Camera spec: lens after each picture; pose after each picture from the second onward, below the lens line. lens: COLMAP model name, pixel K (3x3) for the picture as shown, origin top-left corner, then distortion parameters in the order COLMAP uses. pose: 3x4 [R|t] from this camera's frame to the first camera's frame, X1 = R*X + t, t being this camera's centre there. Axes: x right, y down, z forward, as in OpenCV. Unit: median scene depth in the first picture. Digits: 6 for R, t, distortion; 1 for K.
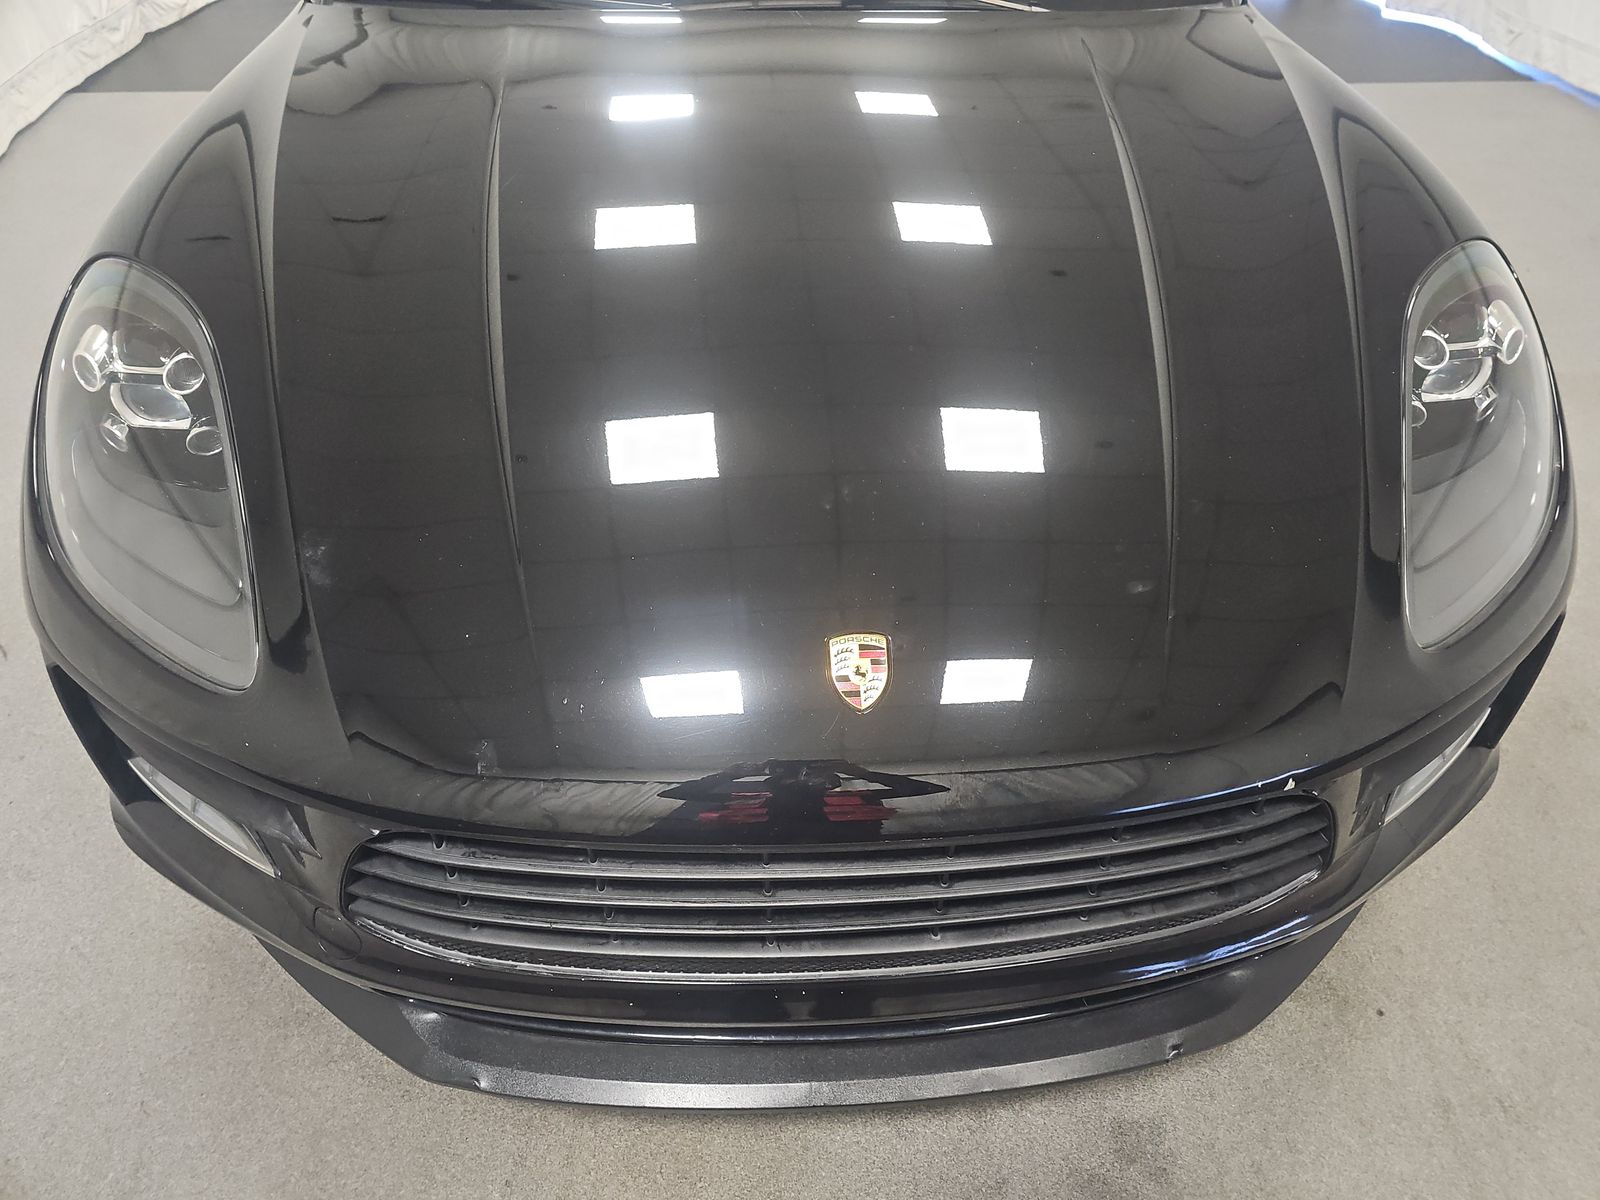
lens RADIAL K [[1053.6, 0, 815.0], [0, 1053.6, 605.6], [0, 0, 1]] dist [0.013028, -0.018179]
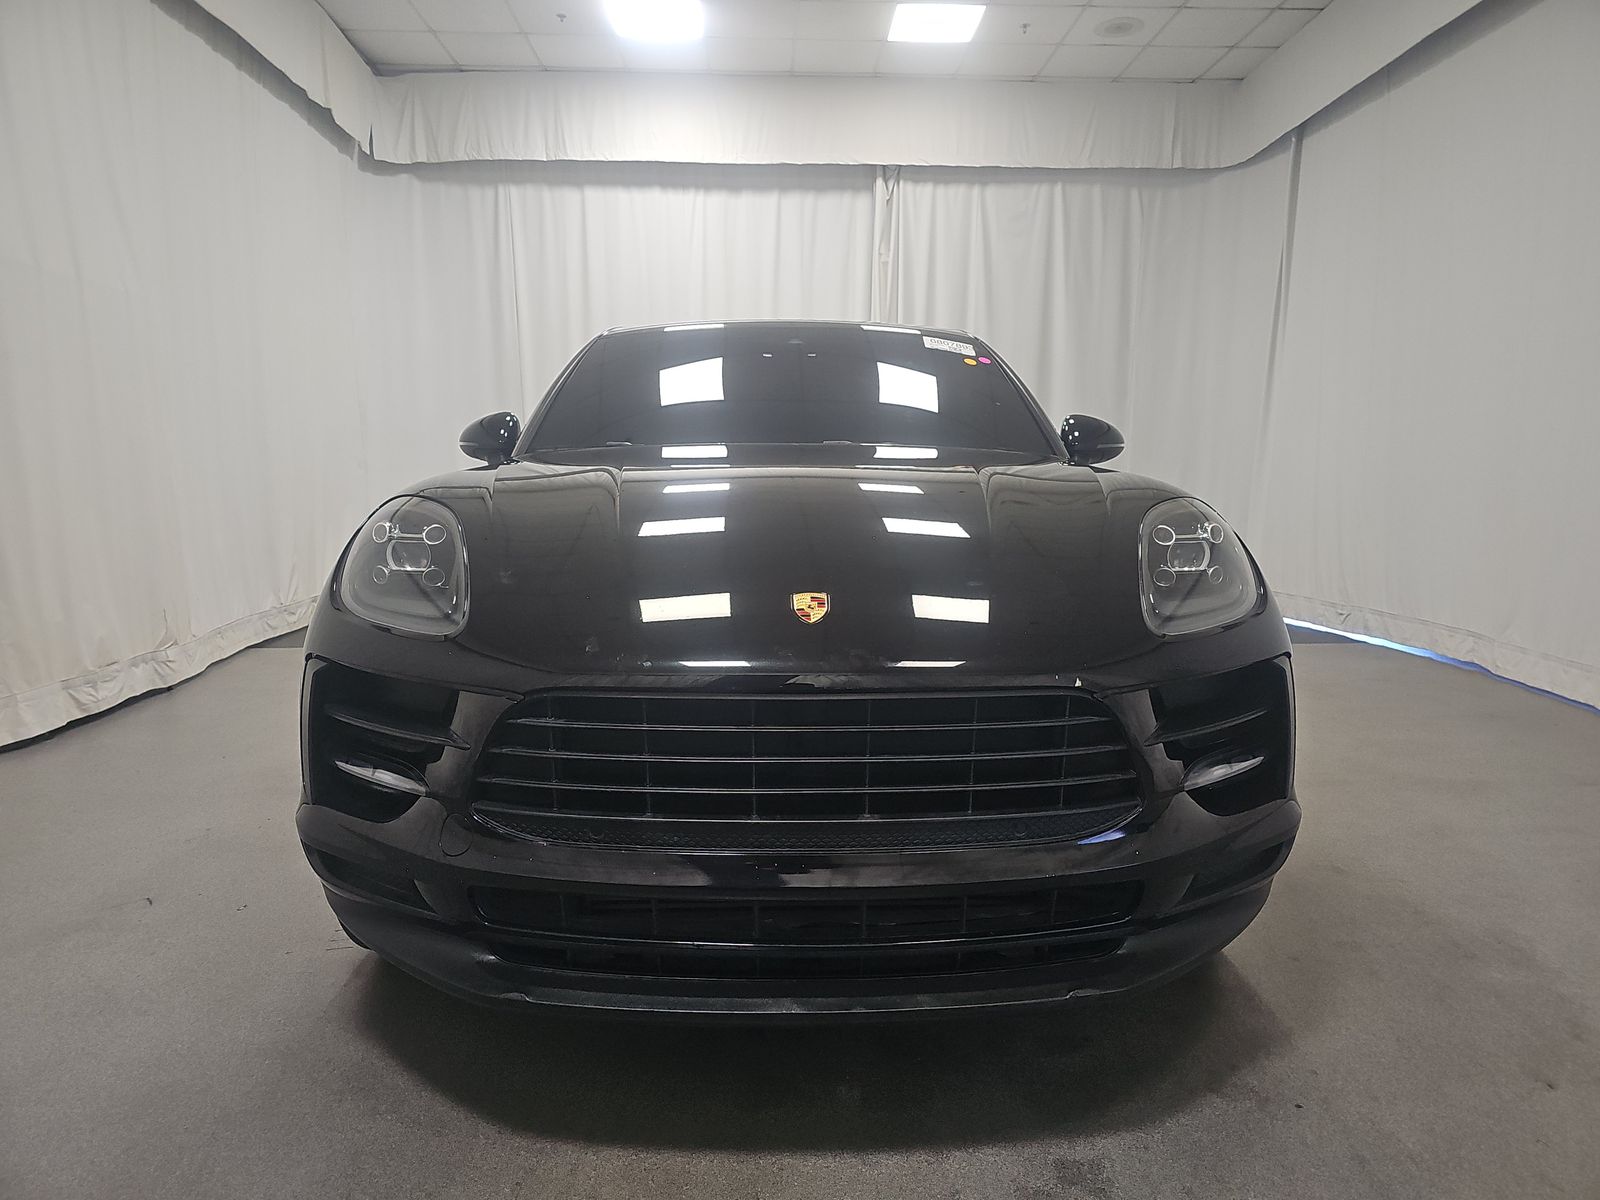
lens RADIAL K [[1053.6, 0, 793.4], [0, 1053.6, 603.3], [0, 0, 1]] dist [0.013028, -0.018179]
pose [[0.999093, -0.005419, -0.042246, 0.055109], [-0.019346, 0.825922, -0.563452, 0.647754], [0.037945, 0.563758, 0.825068, -0.272243]]
